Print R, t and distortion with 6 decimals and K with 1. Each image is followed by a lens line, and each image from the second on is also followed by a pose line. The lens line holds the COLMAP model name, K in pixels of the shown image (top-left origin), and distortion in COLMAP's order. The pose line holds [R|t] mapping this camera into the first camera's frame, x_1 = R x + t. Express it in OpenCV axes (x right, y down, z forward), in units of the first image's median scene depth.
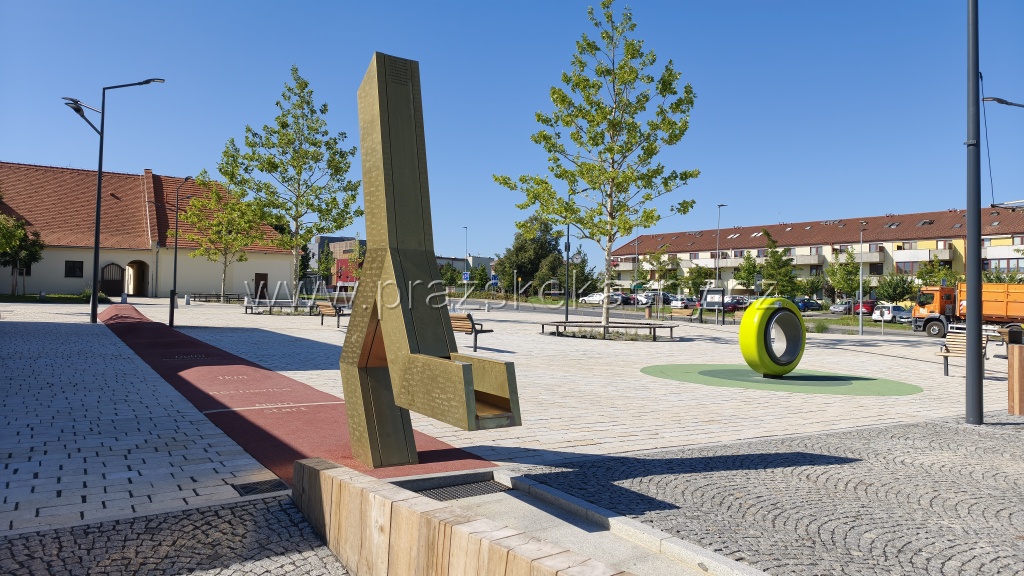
lens RADIAL K [[692.3, 0, 512.0], [0, 692.3, 288.0], [0, 0, 1]] dist [-0.000003, -0.001771]
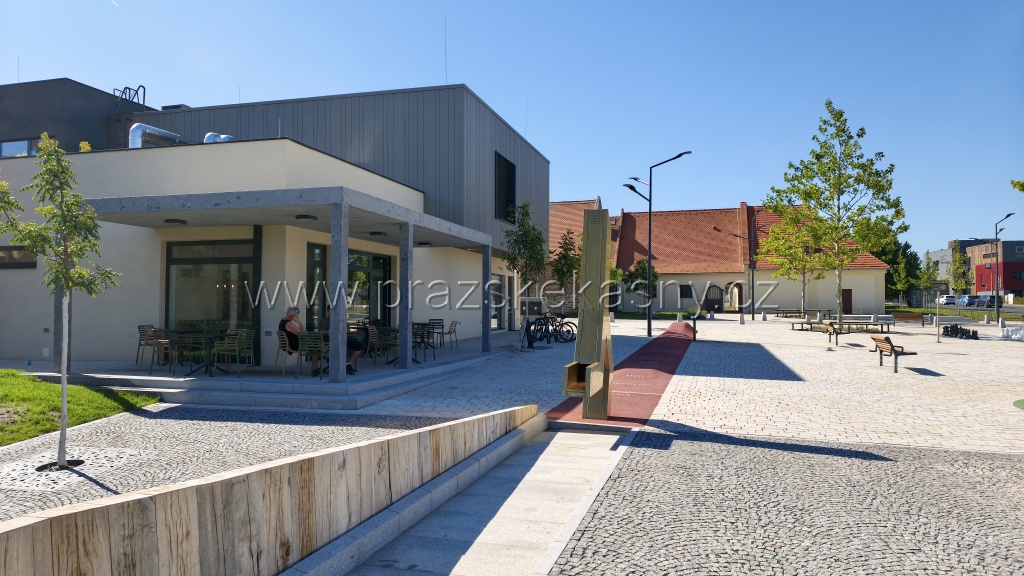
lens RADIAL K [[692.3, 0, 512.0], [0, 692.3, 288.0], [0, 0, 1]] dist [-0.000003, -0.001771]
pose [[0.637281, -0.032792, -0.769933, 0.188878], [0.020914, 0.999462, -0.025257, -0.011082], [0.770348, -0.000007, 0.637624, -0.064615]]
